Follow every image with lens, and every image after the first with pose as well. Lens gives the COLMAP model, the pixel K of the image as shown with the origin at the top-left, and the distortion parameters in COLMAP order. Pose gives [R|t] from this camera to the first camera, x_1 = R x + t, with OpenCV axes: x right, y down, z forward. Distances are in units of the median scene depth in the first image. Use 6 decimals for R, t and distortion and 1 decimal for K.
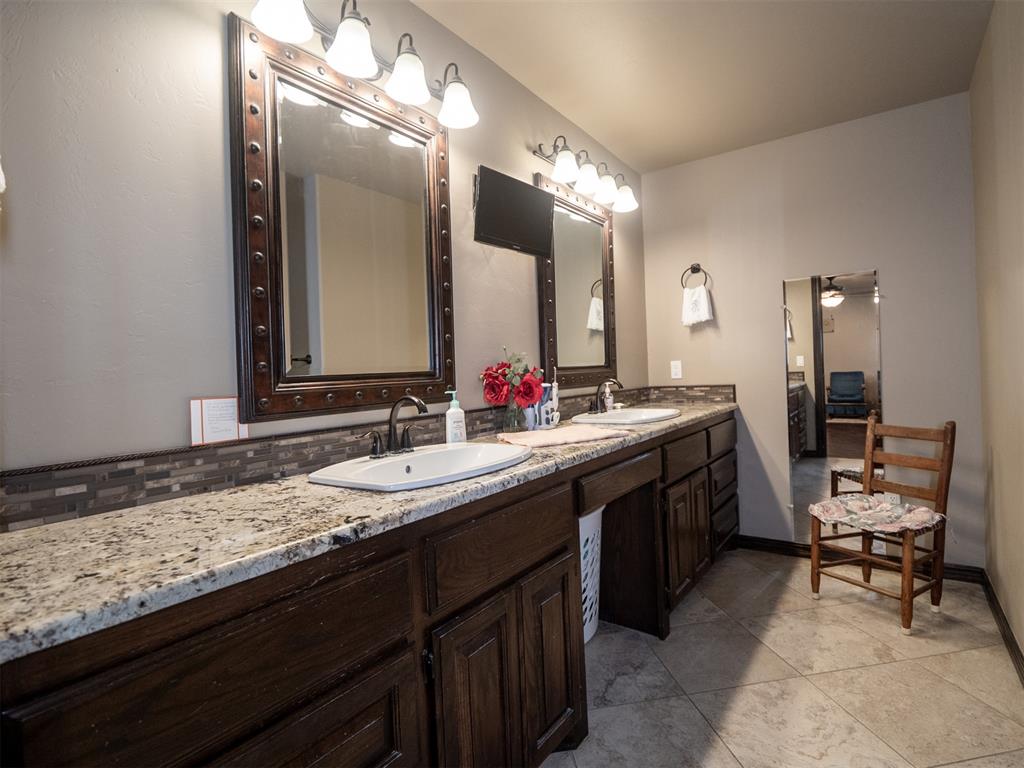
lens RADIAL K [[510.4, 0, 526.5], [0, 510.4, 374.3], [0, 0, 1]] dist [-0.000170, -0.010063]
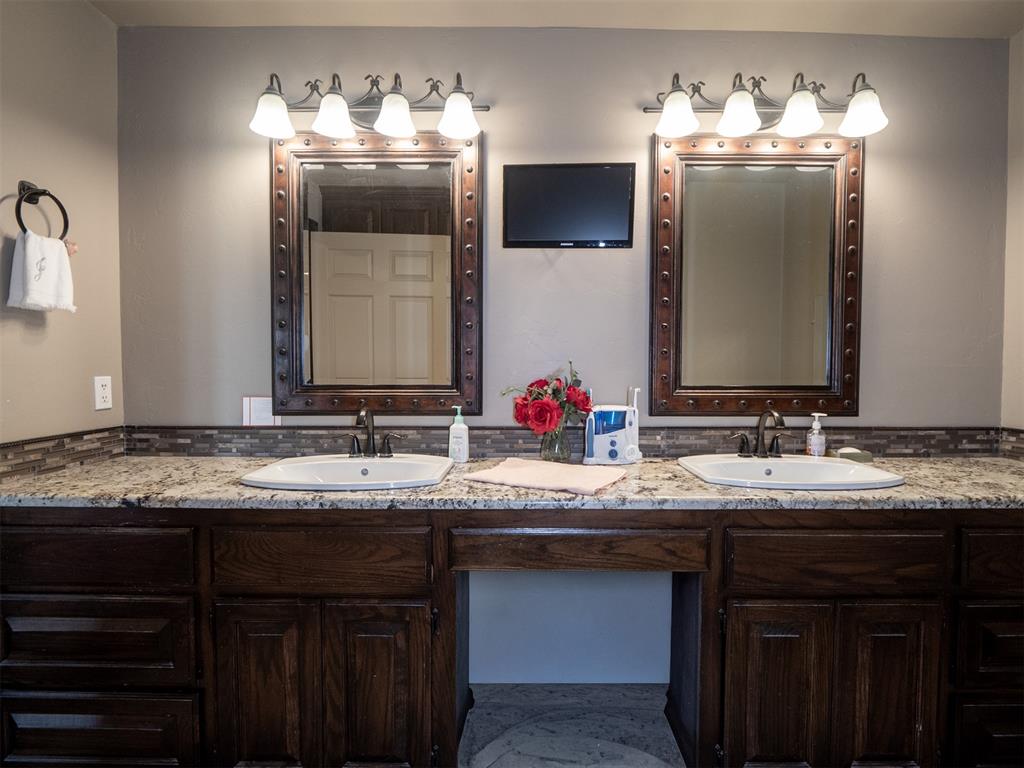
lens RADIAL K [[510.4, 0, 526.5], [0, 510.4, 374.3], [0, 0, 1]] dist [-0.000170, -0.010063]
pose [[0.579132, 0.064724, -0.812661, 1.032006], [-0.032621, 0.997885, 0.056230, -0.125559], [0.814581, -0.006055, 0.580018, 0.724903]]
